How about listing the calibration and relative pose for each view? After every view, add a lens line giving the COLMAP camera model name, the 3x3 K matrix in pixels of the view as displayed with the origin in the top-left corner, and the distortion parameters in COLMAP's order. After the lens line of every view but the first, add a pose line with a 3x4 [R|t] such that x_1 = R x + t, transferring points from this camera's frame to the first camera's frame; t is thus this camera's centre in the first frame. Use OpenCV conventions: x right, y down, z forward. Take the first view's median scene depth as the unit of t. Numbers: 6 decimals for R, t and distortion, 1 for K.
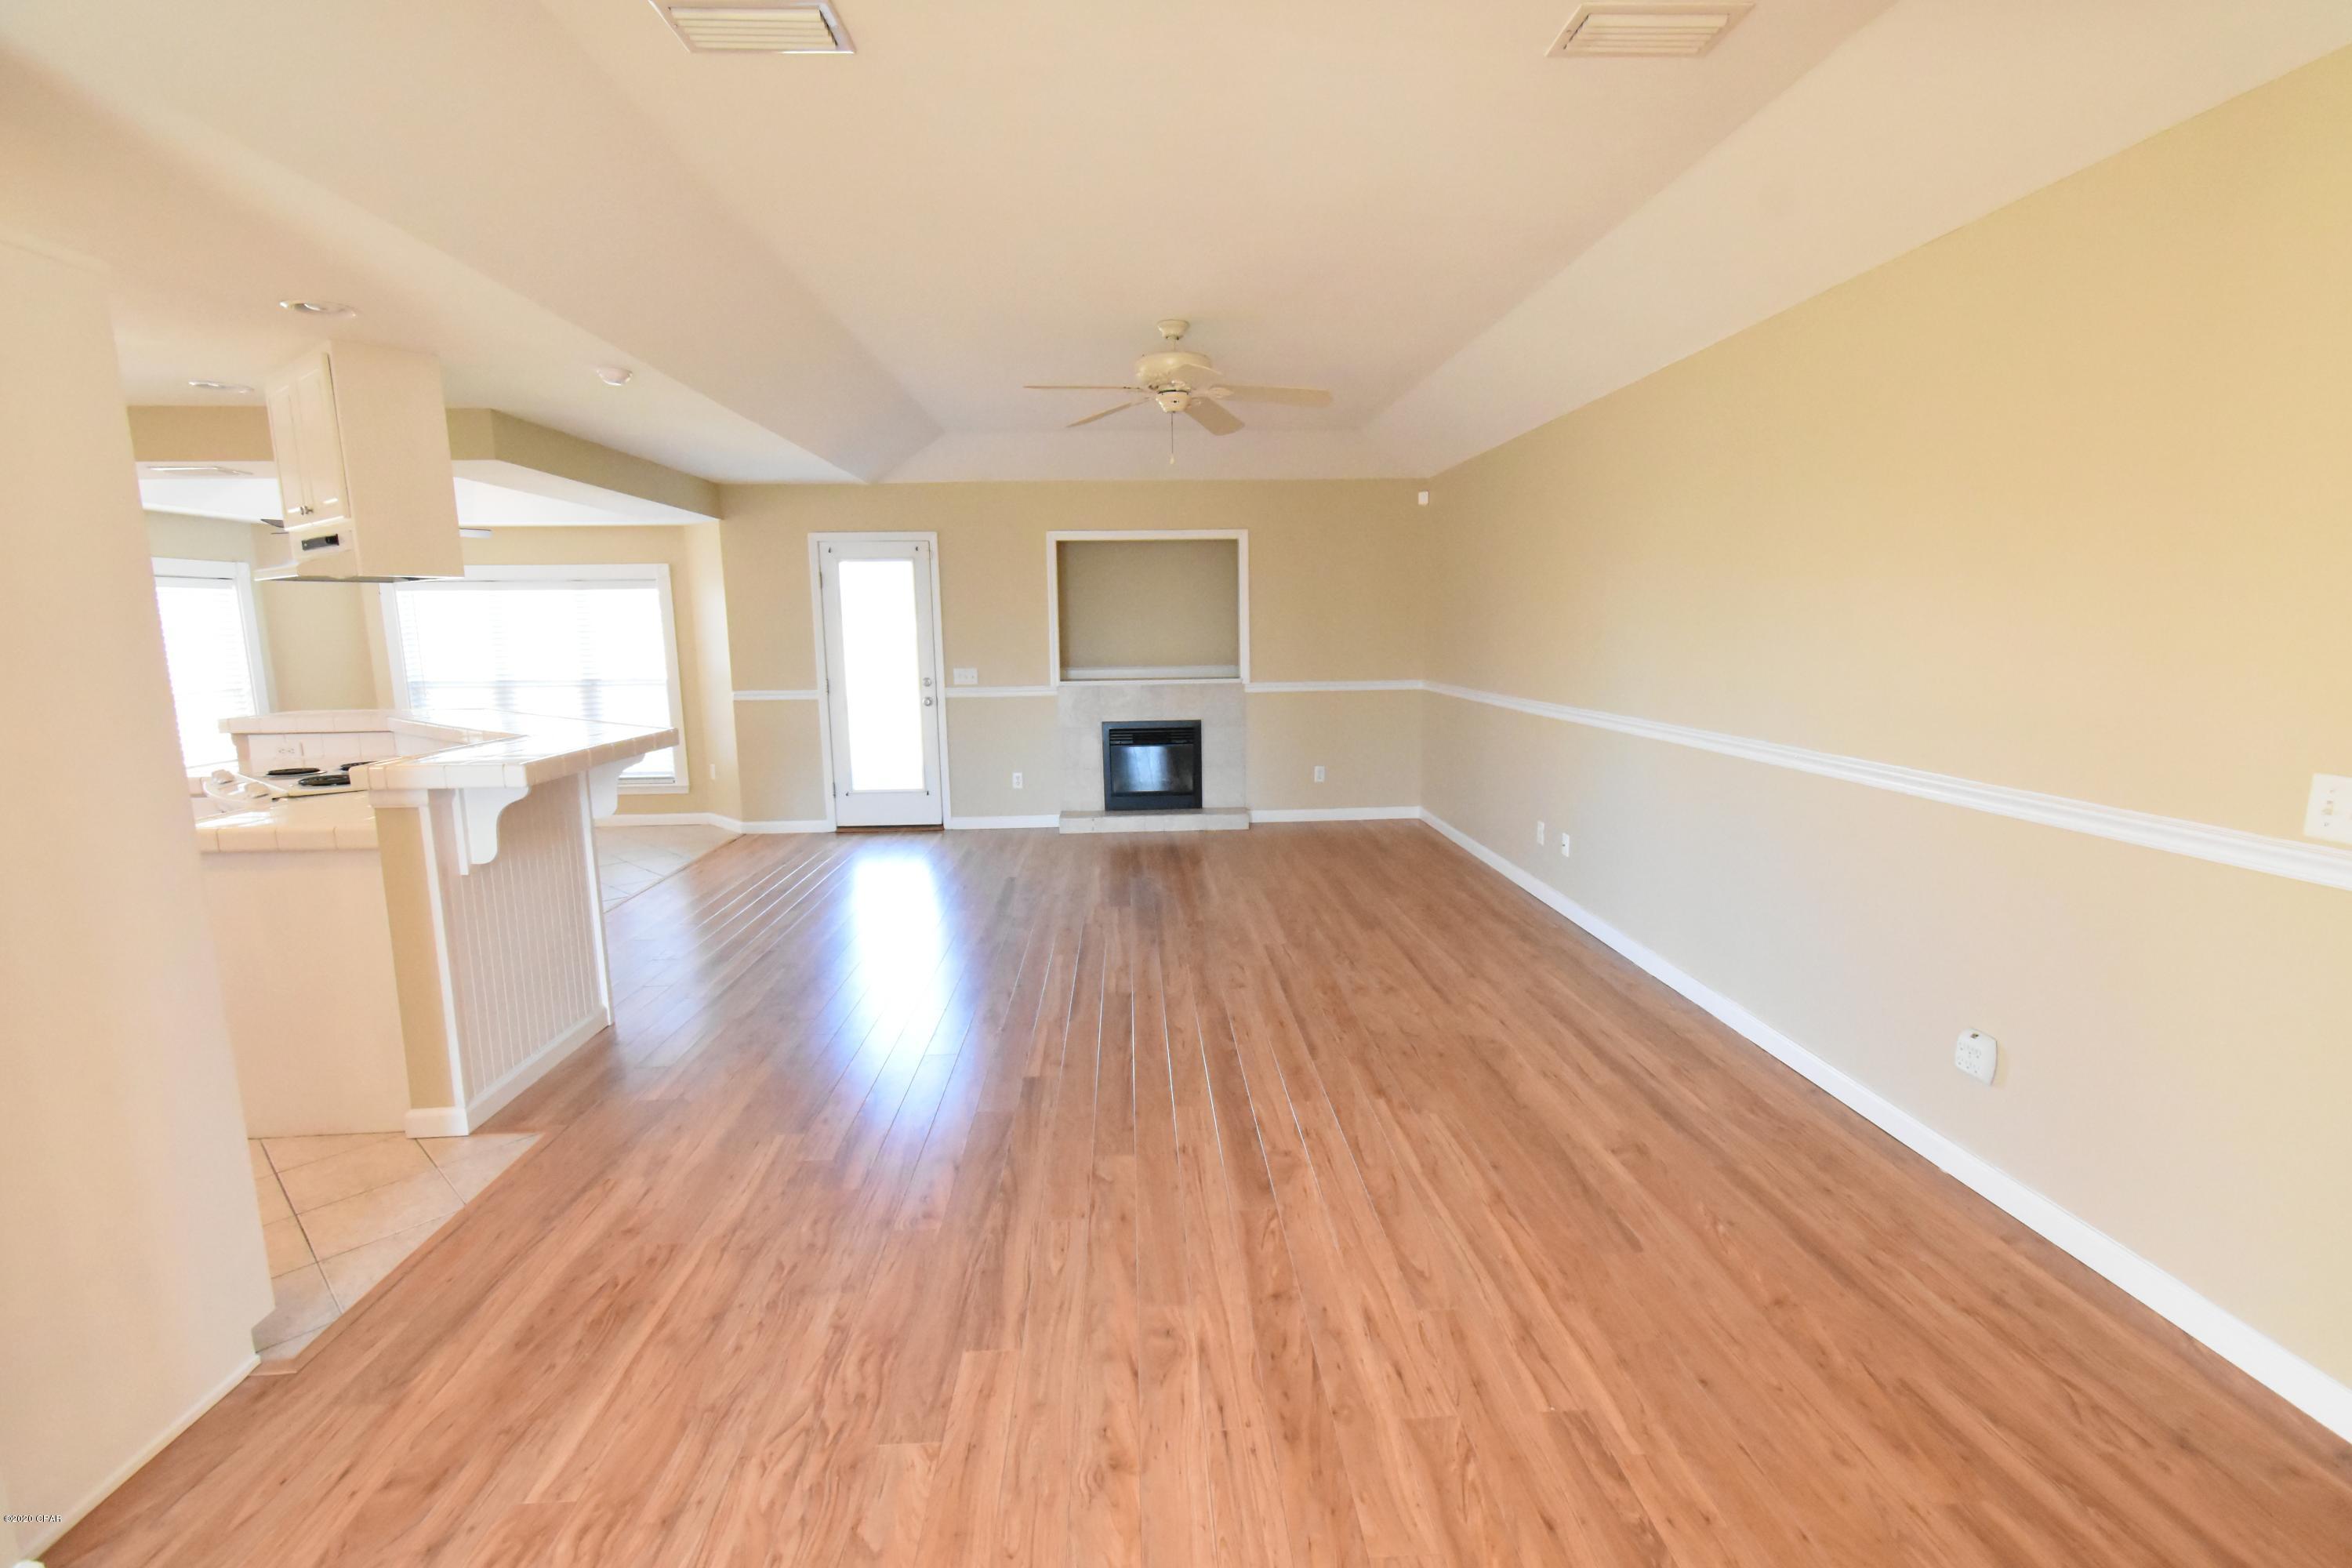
lens RADIAL K [[1043.3, 0, 1186.8], [0, 1043.3, 780.6], [0, 0, 1]] dist [0.005325, -0.001283]
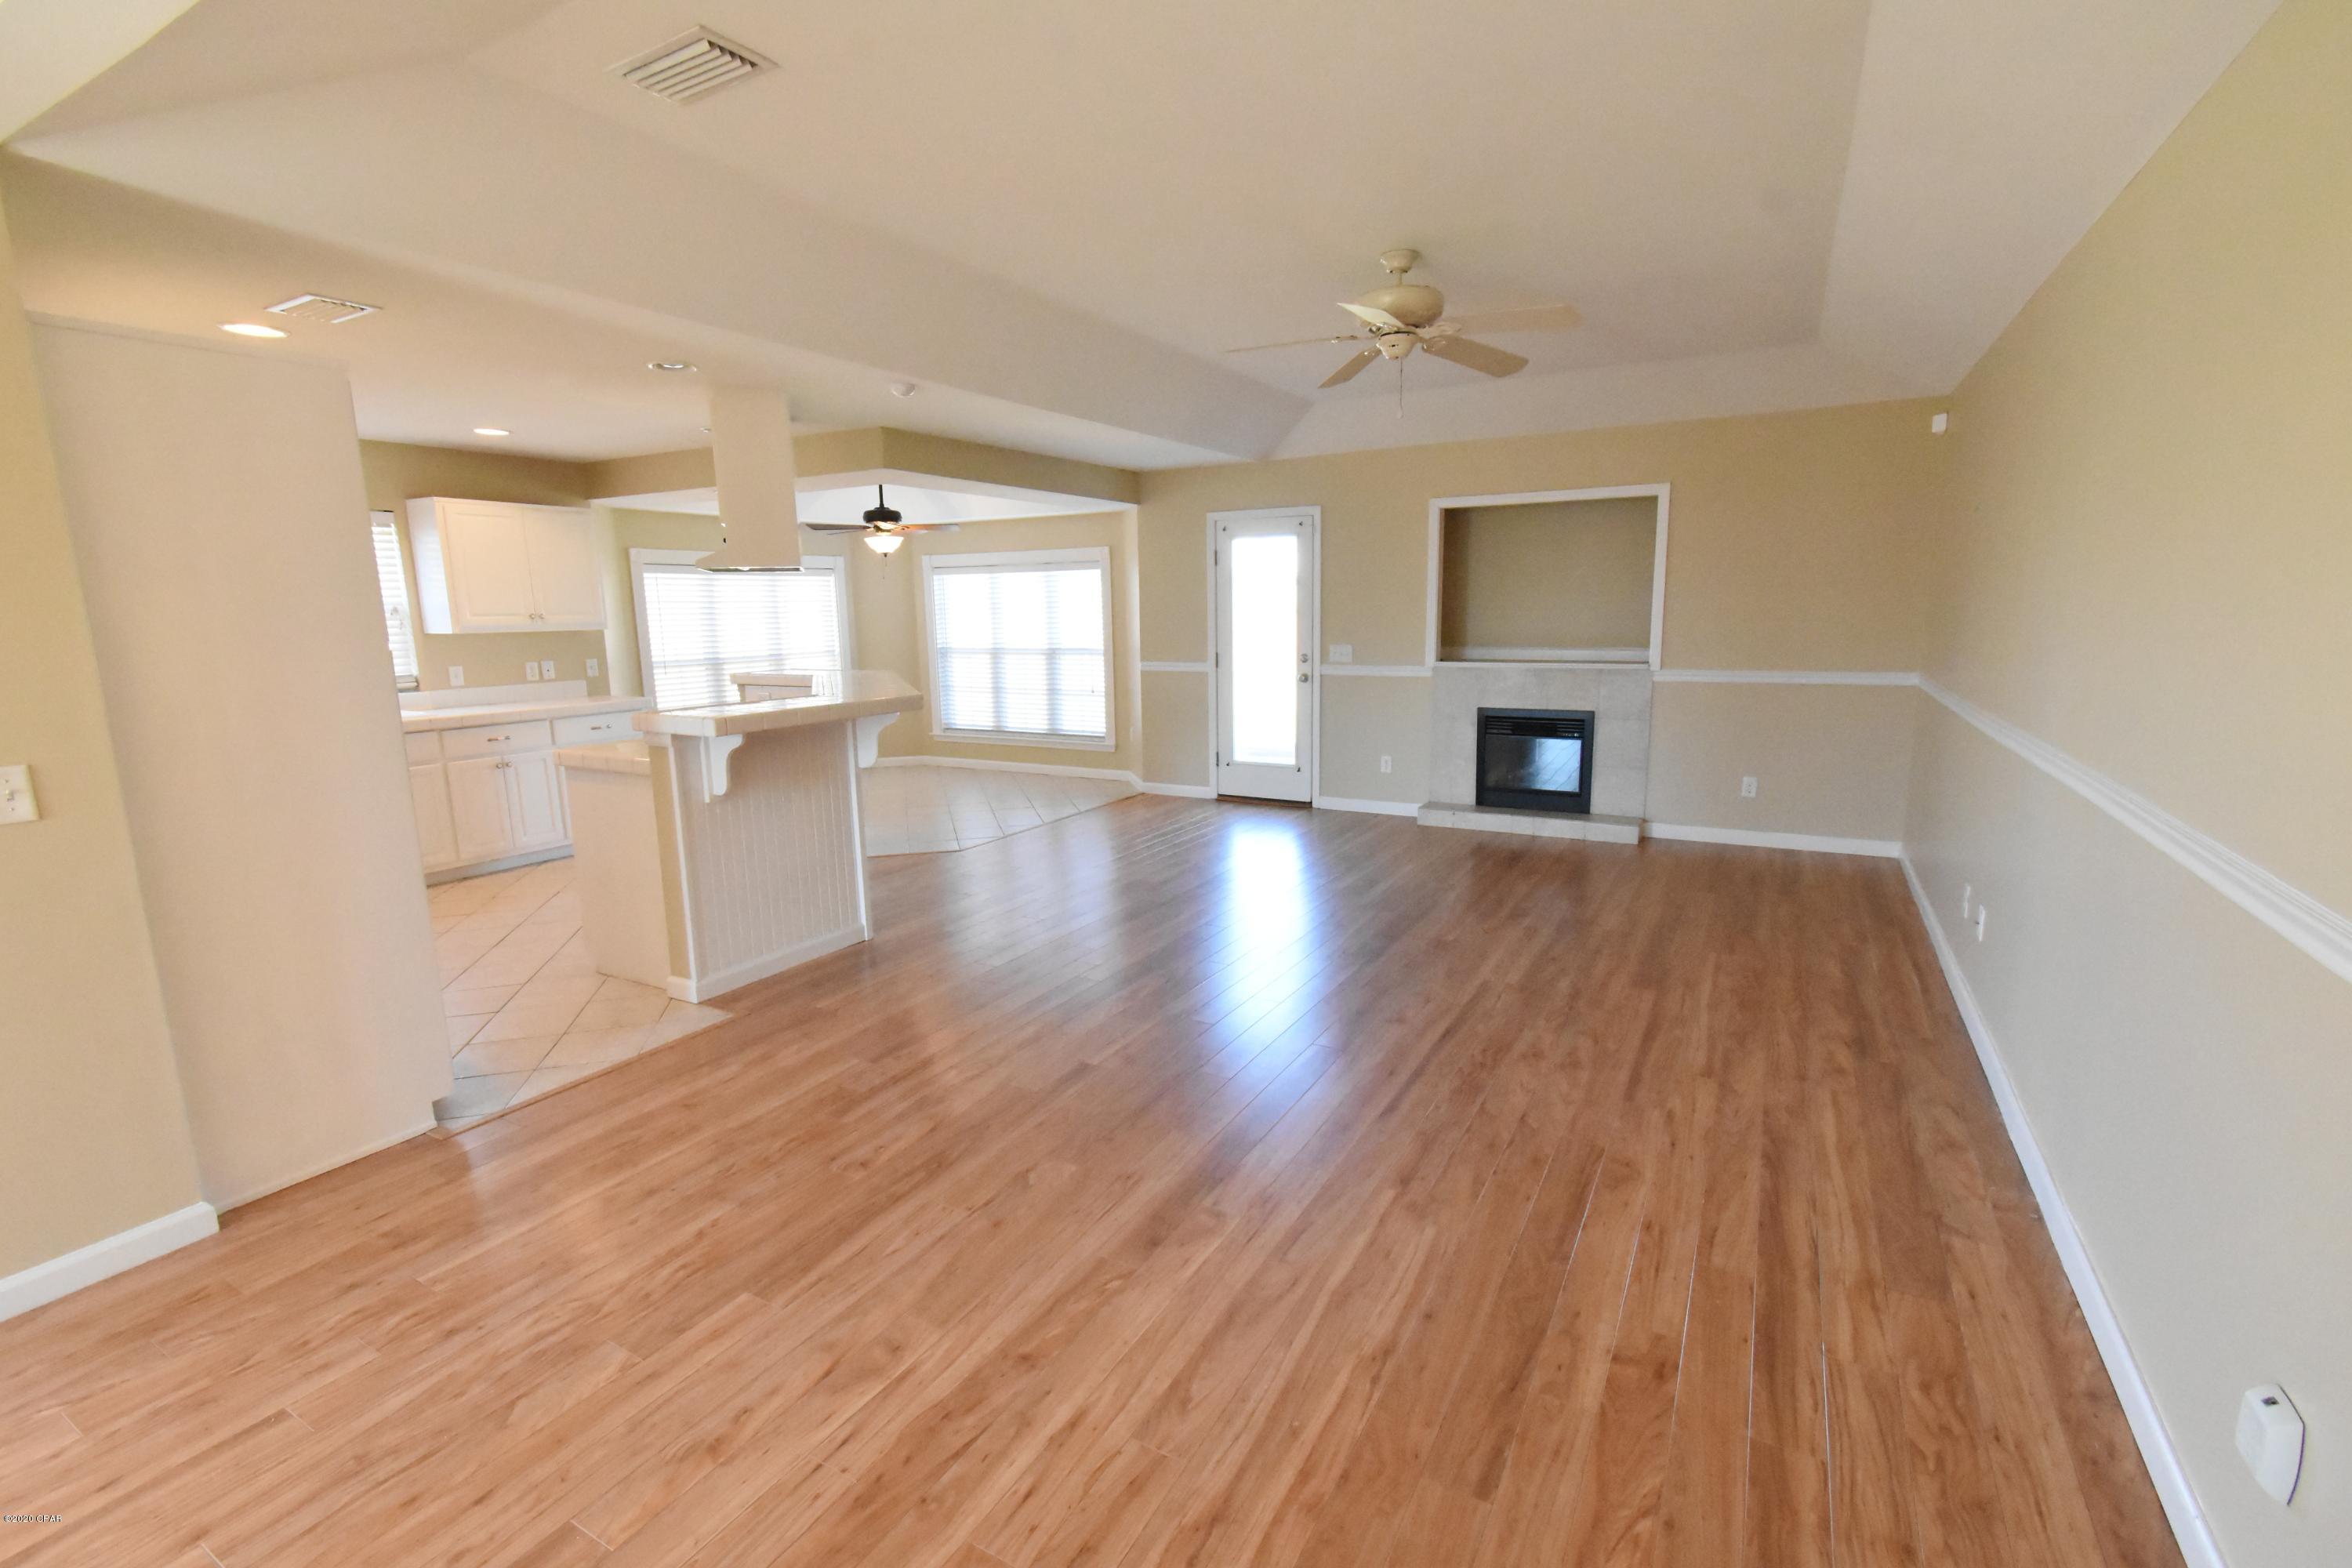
lens RADIAL K [[1043.3, 0, 1182.1], [0, 1043.3, 784.7], [0, 0, 1]] dist [0.005325, -0.001283]
pose [[0.839094, 0.091404, -0.536252, 0.361833], [-0.075460, 0.995810, 0.051660, -0.031195], [0.538727, -0.002882, 0.842475, 0.179643]]
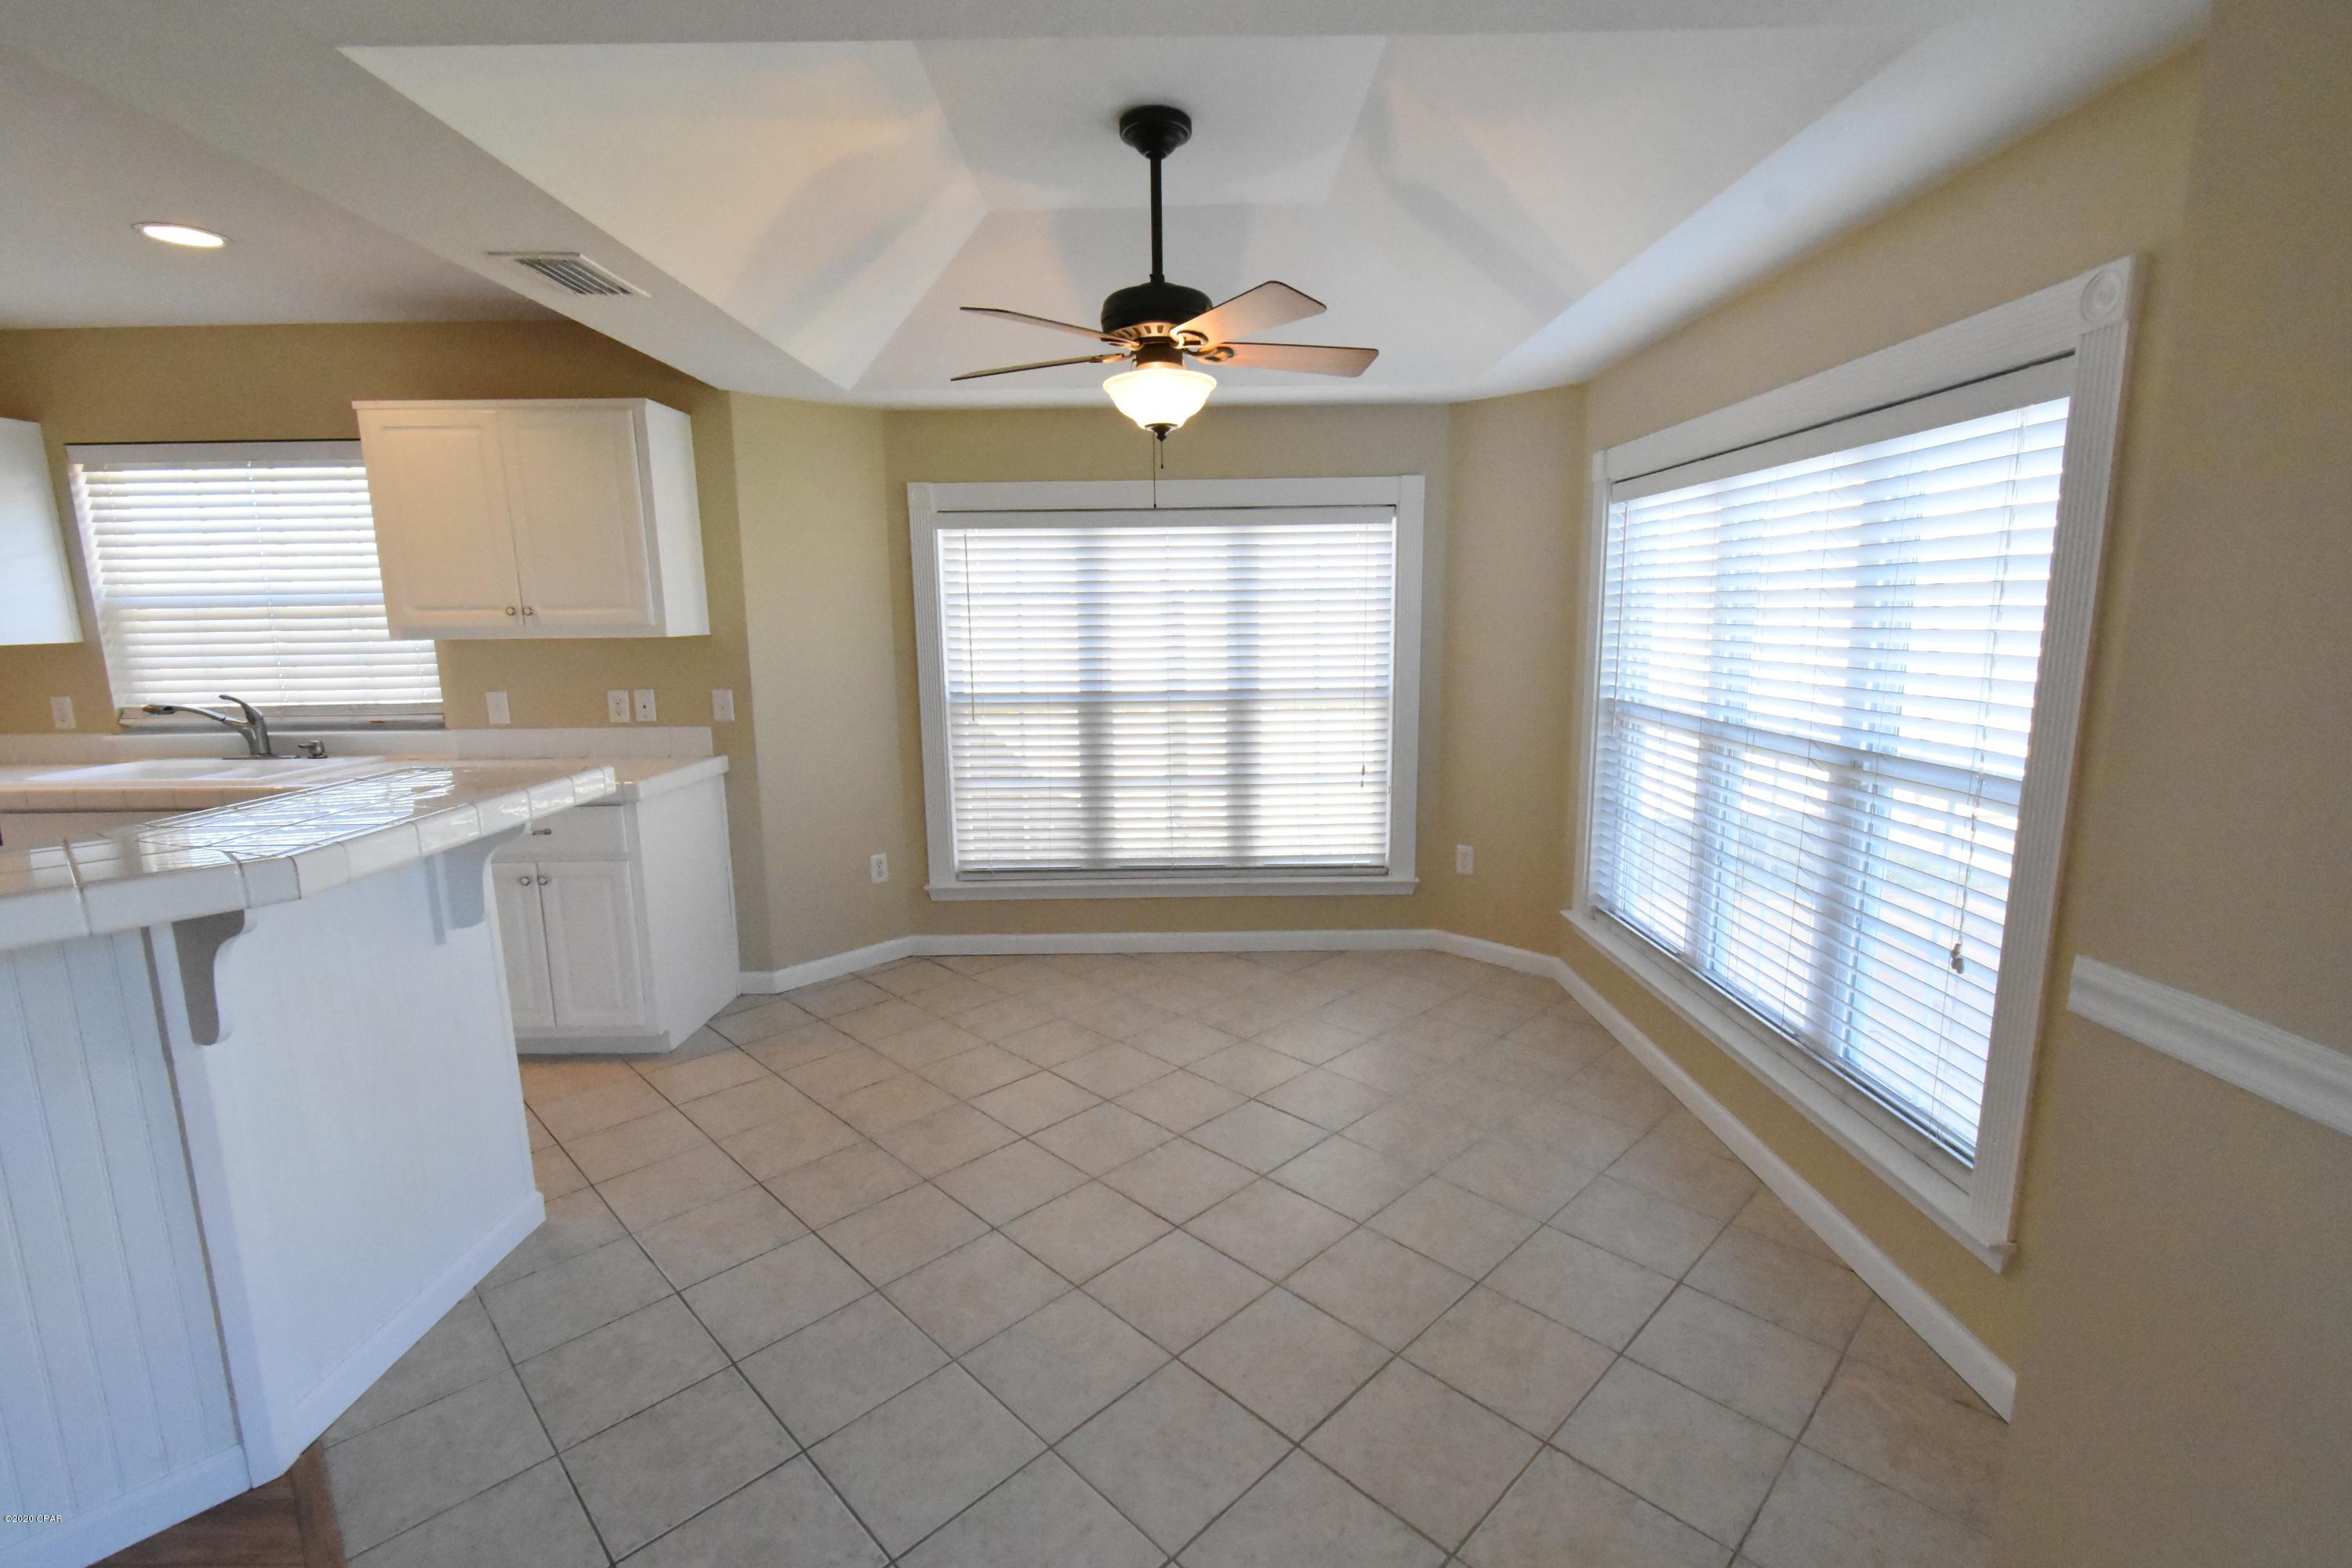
lens RADIAL K [[1043.3, 0, 1187.3], [0, 1043.3, 785.4], [0, 0, 1]] dist [0.005325, -0.001283]
pose [[-0.058545, 0.176797, -0.982505, -0.487931], [-0.135053, 0.973742, 0.183268, -0.217872], [0.989107, 0.143420, -0.033131, 1.556172]]
